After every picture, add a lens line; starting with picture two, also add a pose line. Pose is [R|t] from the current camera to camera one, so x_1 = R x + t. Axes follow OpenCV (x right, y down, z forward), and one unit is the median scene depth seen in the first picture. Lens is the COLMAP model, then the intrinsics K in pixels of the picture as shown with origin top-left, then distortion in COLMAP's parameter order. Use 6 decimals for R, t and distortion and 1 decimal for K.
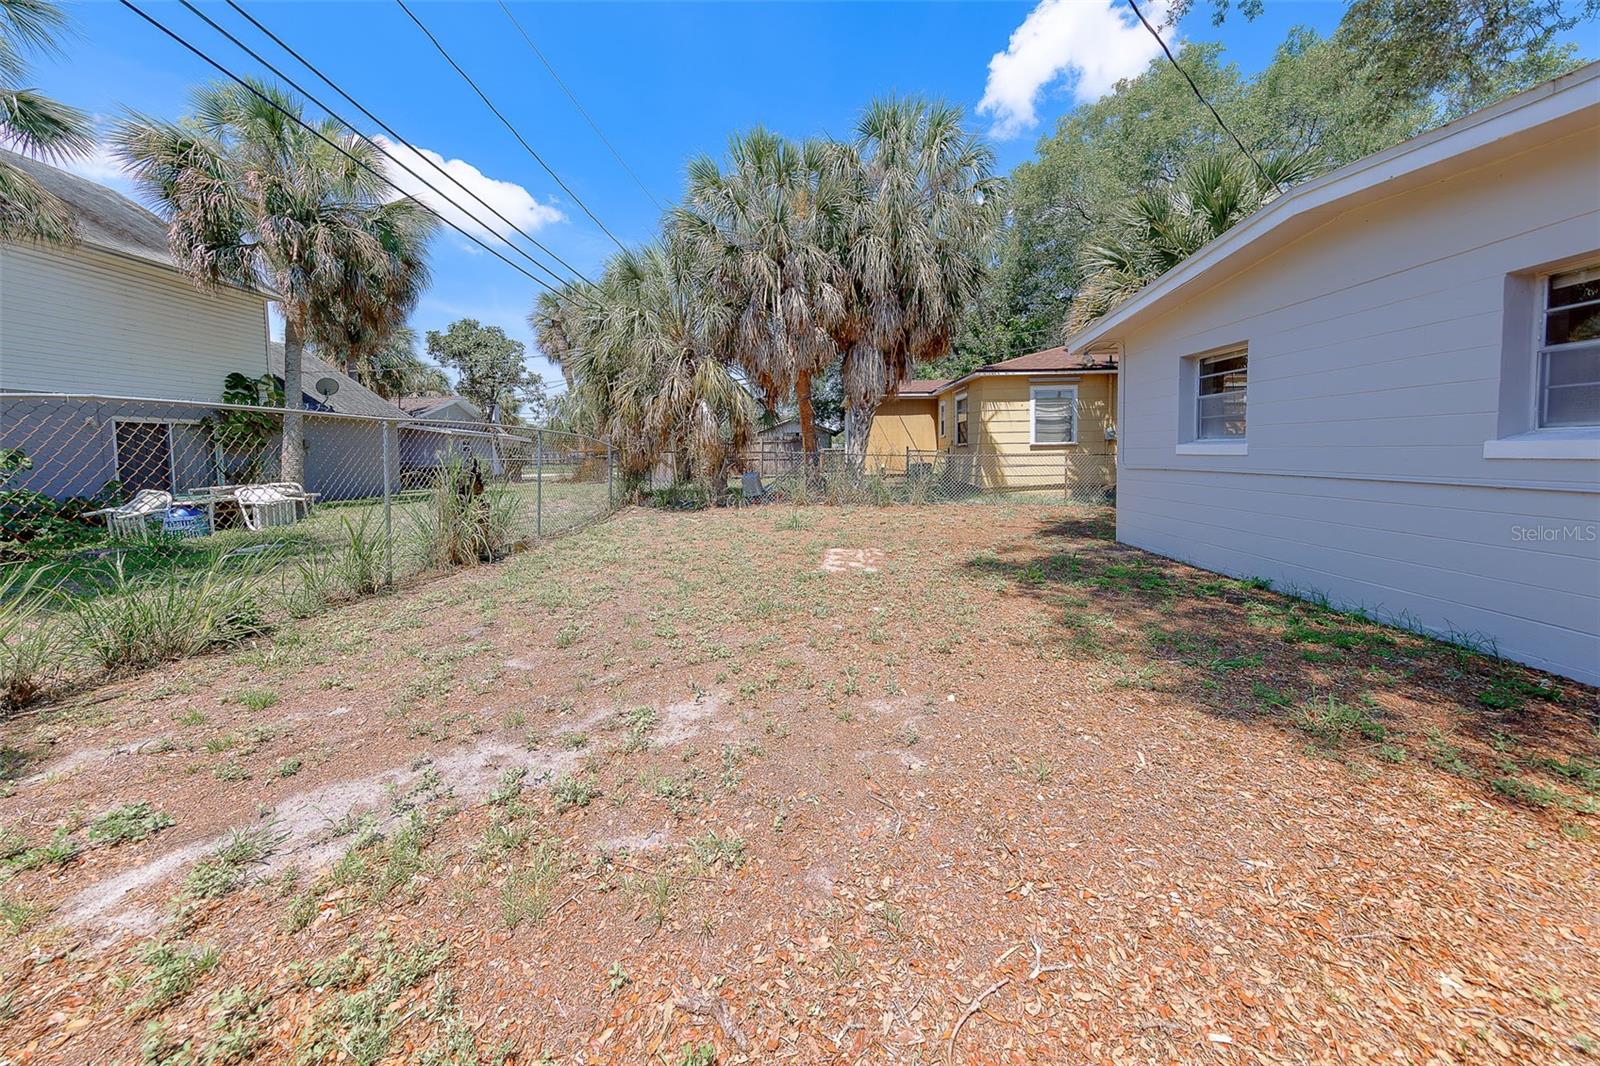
lens RADIAL K [[519.1, 0, 868.0], [0, 519.1, 465.9], [0, 0, 1]] dist [0.008972, -0.000060]
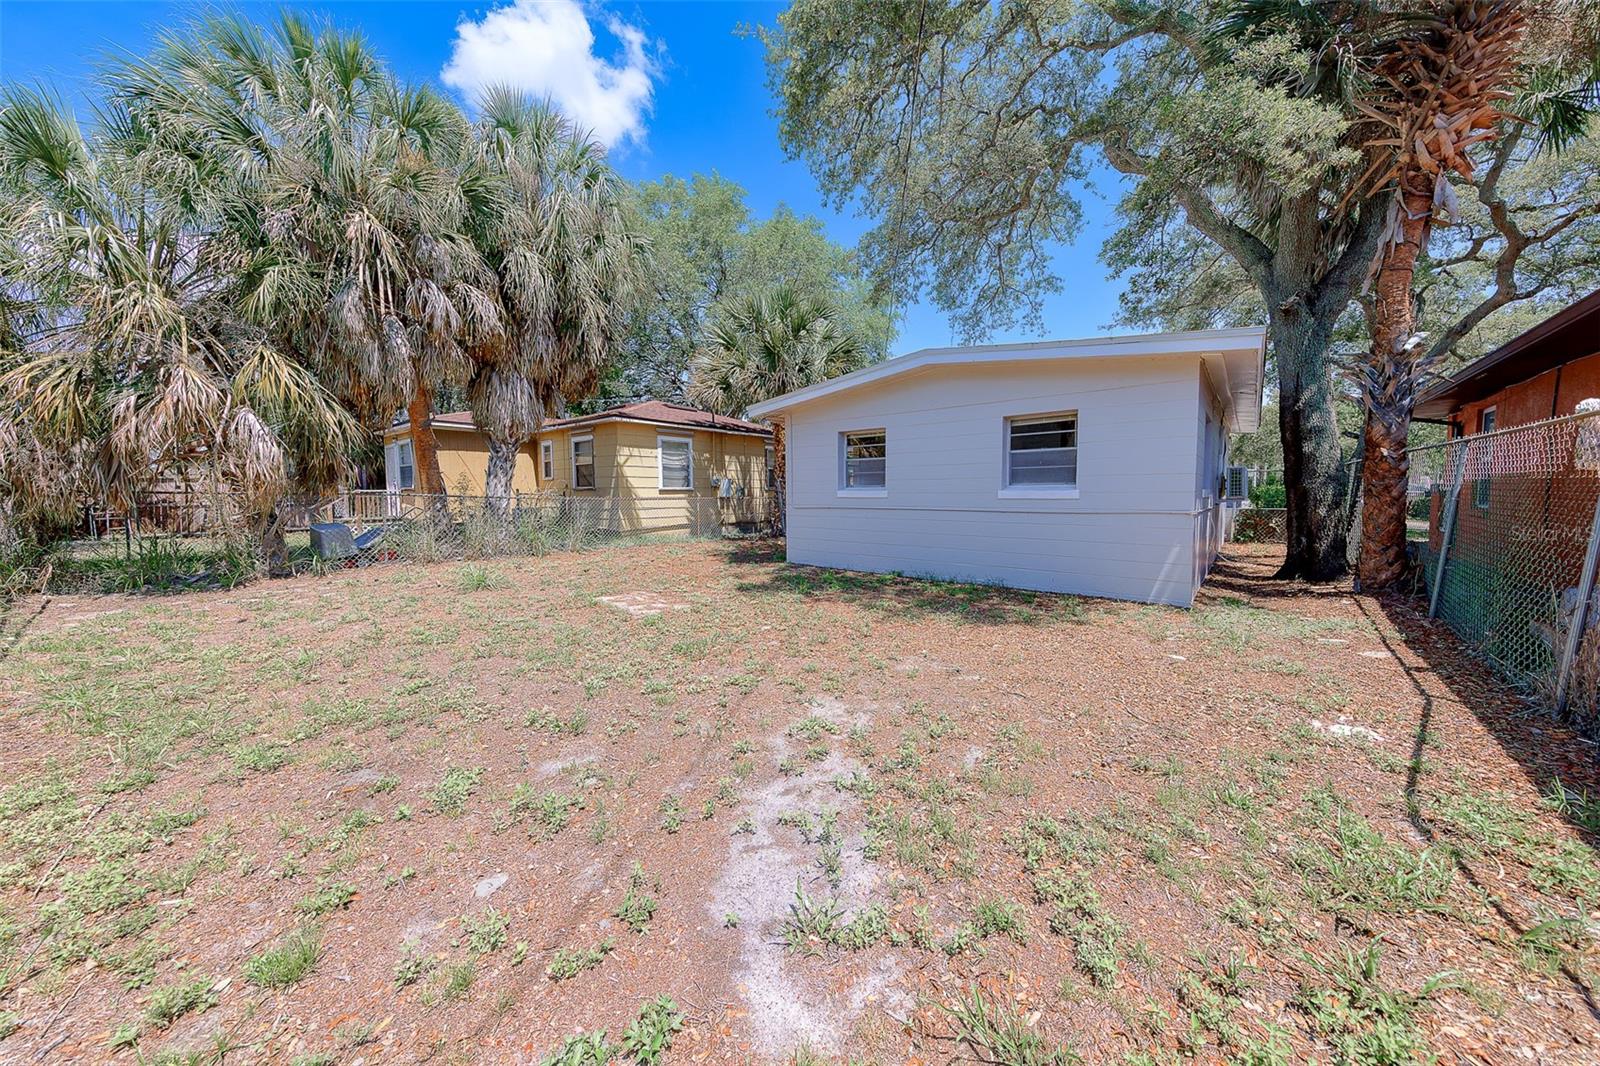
lens RADIAL K [[512.4, 0, 805.1], [0, 512.4, 507.4], [0, 0, 1]] dist [0.008555, -0.000074]
pose [[0.644509, -0.011834, 0.764505, -0.340262], [0.017384, 0.999849, 0.000821, 0.002276], [-0.764399, 0.012761, 0.644617, 0.078024]]
